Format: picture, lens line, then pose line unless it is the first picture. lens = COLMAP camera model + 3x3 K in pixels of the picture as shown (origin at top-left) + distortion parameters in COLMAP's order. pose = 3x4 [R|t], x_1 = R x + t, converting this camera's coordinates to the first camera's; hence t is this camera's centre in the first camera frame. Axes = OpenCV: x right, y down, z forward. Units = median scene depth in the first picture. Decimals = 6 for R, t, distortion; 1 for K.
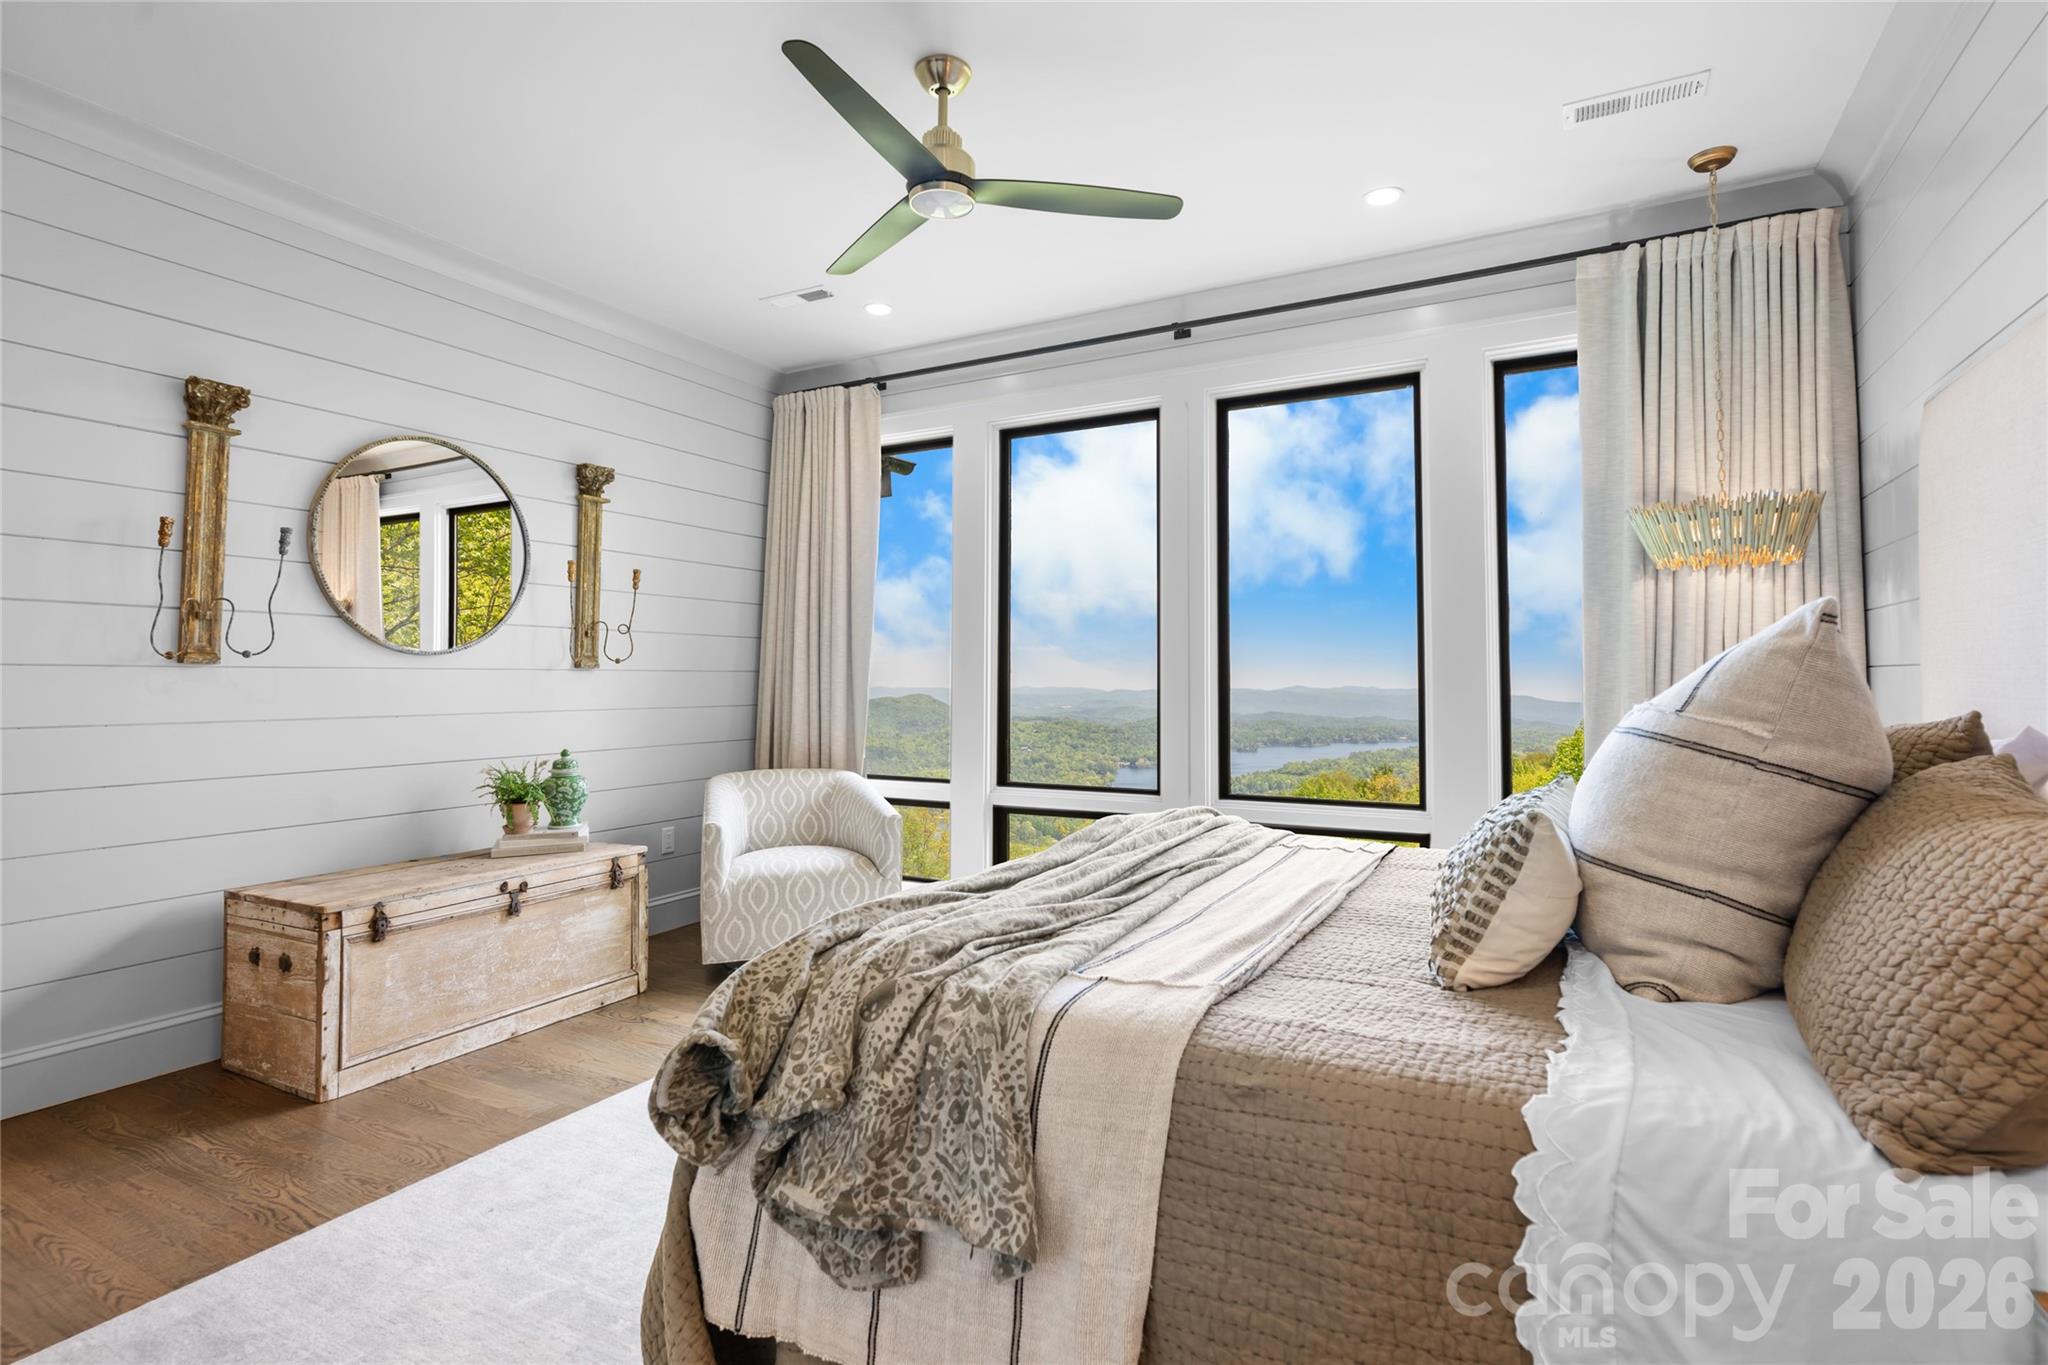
lens RADIAL K [[998.6, 0, 1019.2], [0, 998.6, 641.5], [0, 0, 1]] dist [0.000552, 0.000088]
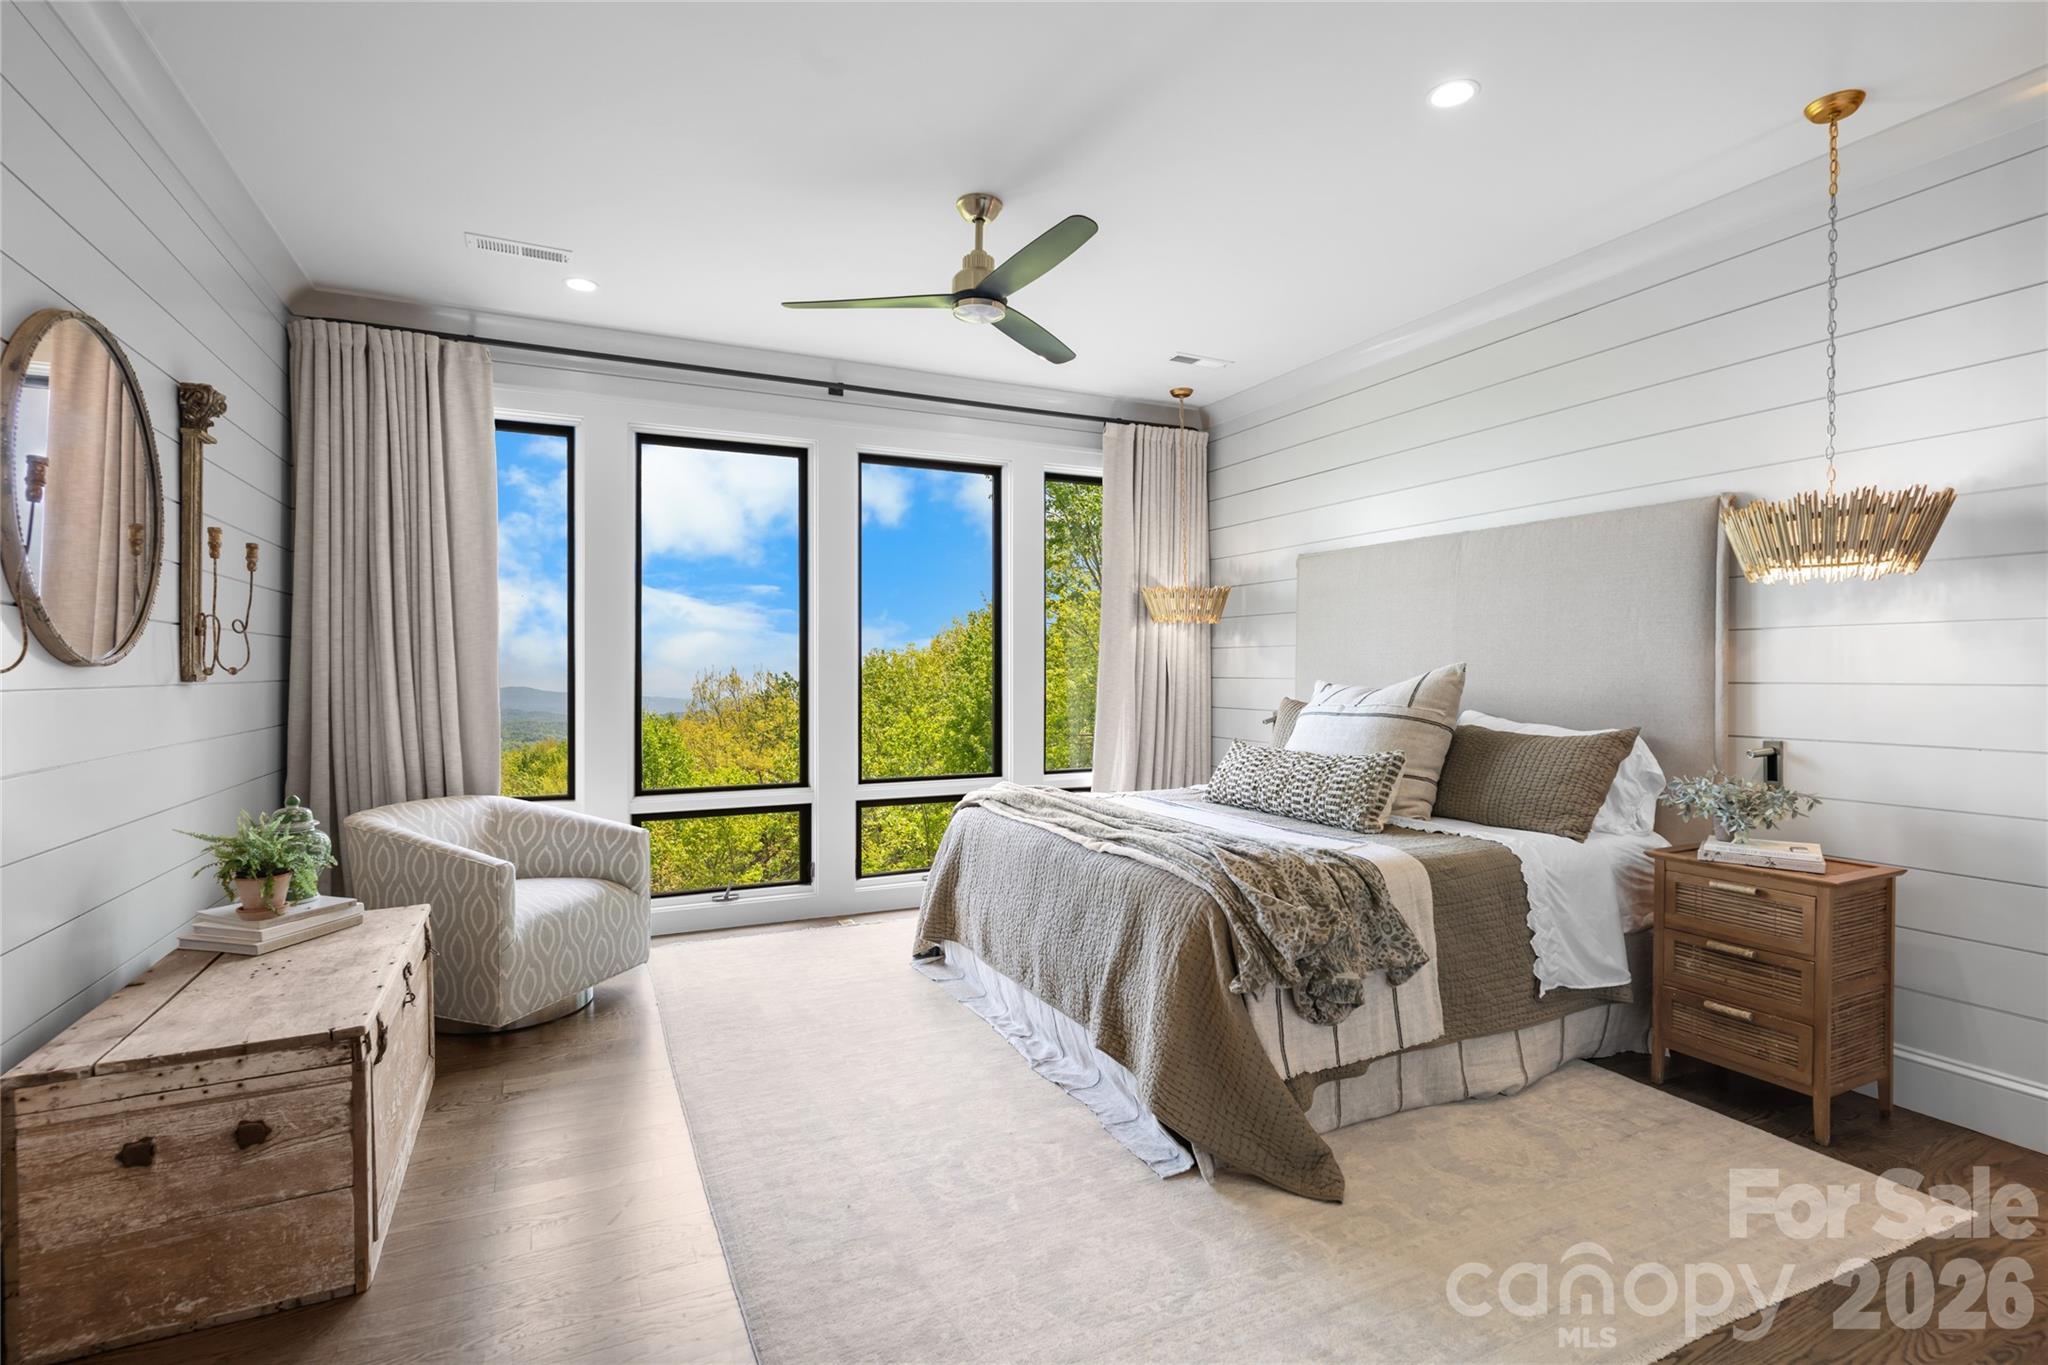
lens RADIAL K [[983.5, 0, 1024.5], [0, 983.5, 681.1], [0, 0, 1]] dist [0.001157, 0.000715]
pose [[0.583948, -0.009154, 0.811740, -0.801107], [-0.030699, 0.998972, 0.033349, -0.017637], [-0.811211, -0.044394, 0.583067, 0.167717]]
